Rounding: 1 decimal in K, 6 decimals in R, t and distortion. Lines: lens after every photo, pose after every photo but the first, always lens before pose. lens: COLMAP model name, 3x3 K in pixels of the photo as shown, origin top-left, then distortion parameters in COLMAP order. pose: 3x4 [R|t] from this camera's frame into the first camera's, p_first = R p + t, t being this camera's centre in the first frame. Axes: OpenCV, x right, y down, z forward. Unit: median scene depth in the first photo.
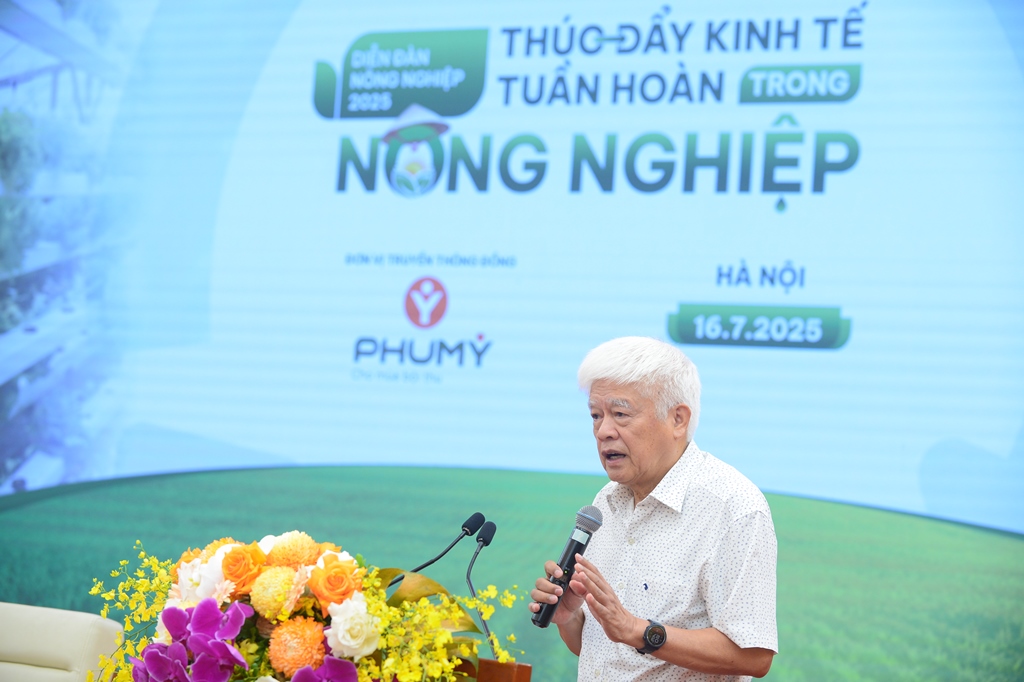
lens RADIAL K [[2577.6, 0, 507.0], [0, 2577.6, 339.6], [0, 0, 1]] dist [0.051076, 0.000000]
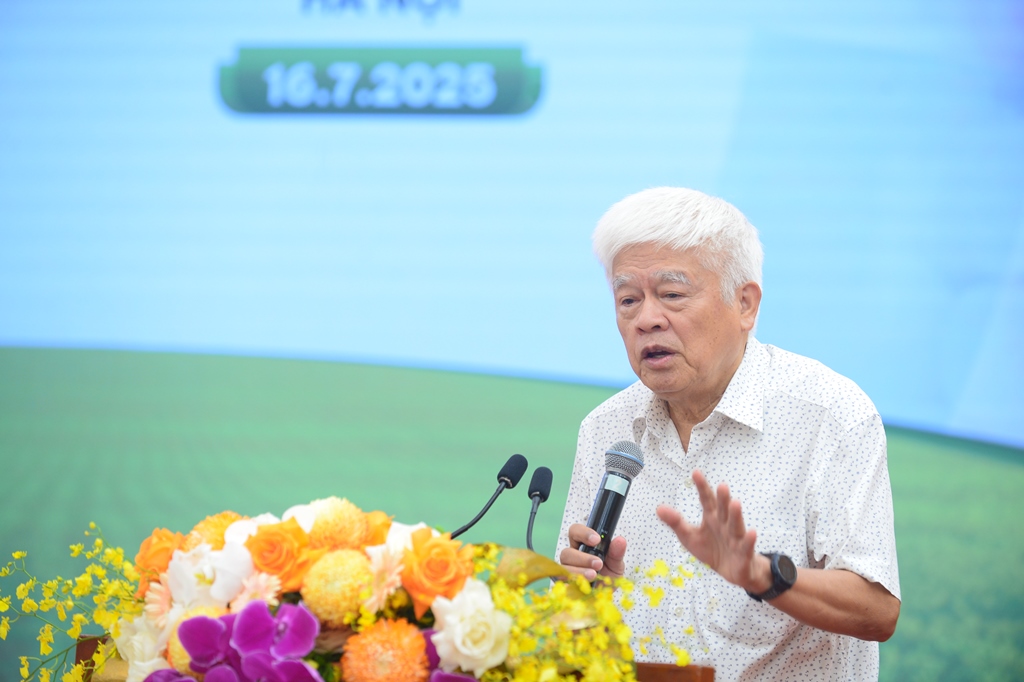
lens RADIAL K [[5207.3, 0, 512.1], [0, 5207.3, 341.2], [0, 0, 1]] dist [-0.515216, 0.000000]
pose [[0.971471, -0.050209, 0.231784, -0.363636], [0.035304, 0.997059, 0.068016, -0.061927], [-0.234517, -0.057893, 0.970387, -0.370972]]
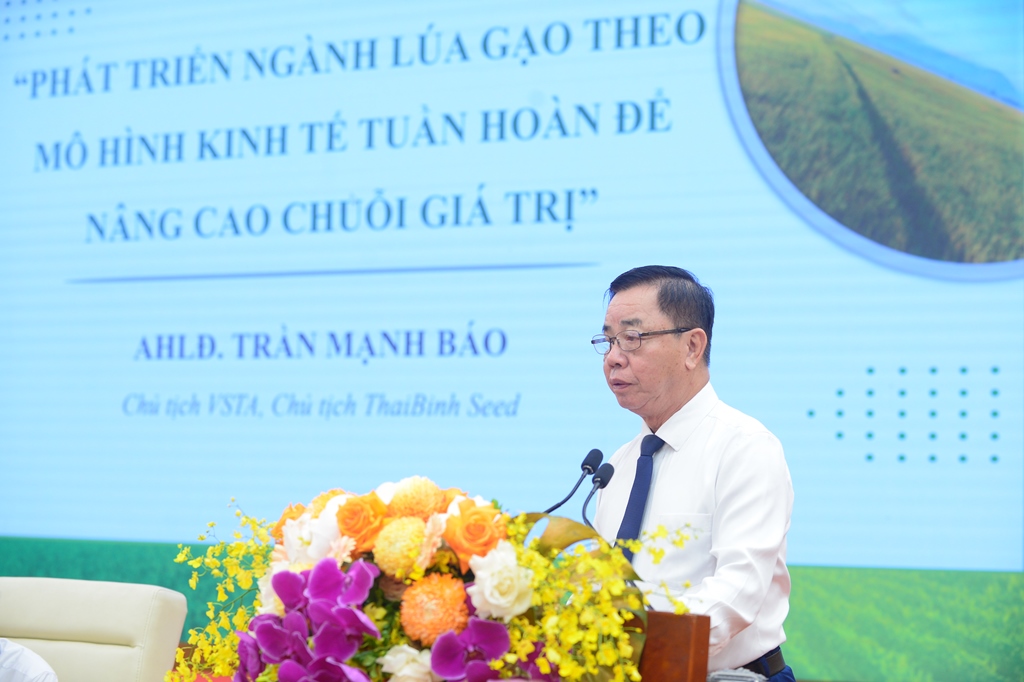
lens RADIAL K [[2148.5, 0, 518.0], [0, 2148.5, 339.8], [0, 0, 1]] dist [-0.053203, 0.000000]
pose [[0.997815, -0.051289, 0.041638, -0.076910], [0.051296, 0.998683, 0.000898, 0.029997], [-0.041629, 0.001239, 0.999132, 0.281019]]
